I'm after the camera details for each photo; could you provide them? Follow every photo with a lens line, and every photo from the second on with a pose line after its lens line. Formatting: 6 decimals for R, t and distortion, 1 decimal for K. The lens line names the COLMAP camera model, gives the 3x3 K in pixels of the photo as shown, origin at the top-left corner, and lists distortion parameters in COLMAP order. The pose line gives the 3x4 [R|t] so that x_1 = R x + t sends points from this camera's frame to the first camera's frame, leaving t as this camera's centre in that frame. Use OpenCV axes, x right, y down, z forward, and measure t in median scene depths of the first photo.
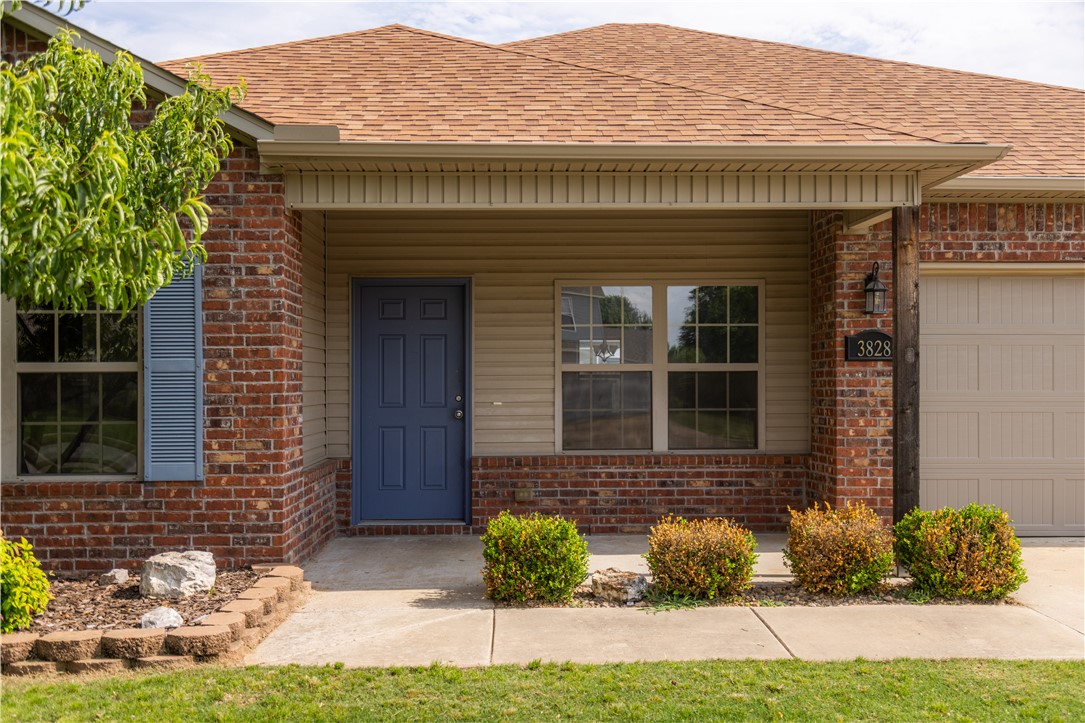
lens RADIAL K [[1116.9, 0, 533.6], [0, 1116.9, 373.0], [0, 0, 1]] dist [0.047550, -0.029168]
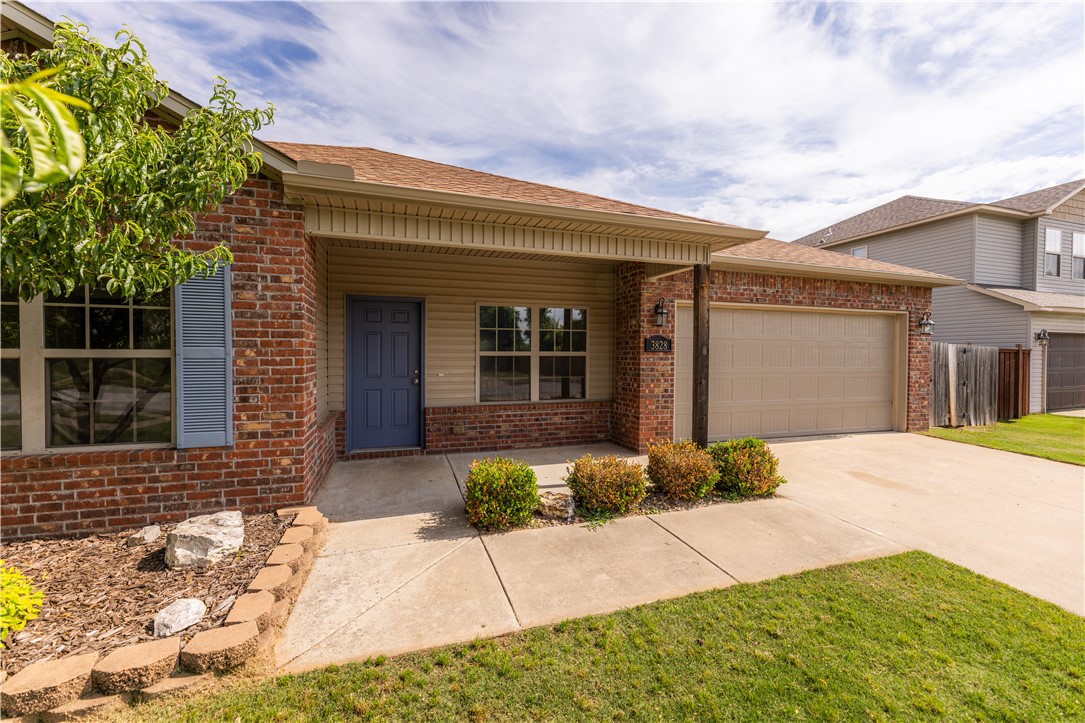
lens RADIAL K [[446.1, 0, 538.8], [0, 446.1, 360.0], [0, 0, 1]] dist [0.001565, 0.000417]
pose [[0.955786, 0.003605, 0.294041, -0.114984], [-0.010476, 0.999708, 0.021796, -0.013584], [-0.293876, -0.023913, 0.955544, 0.424693]]
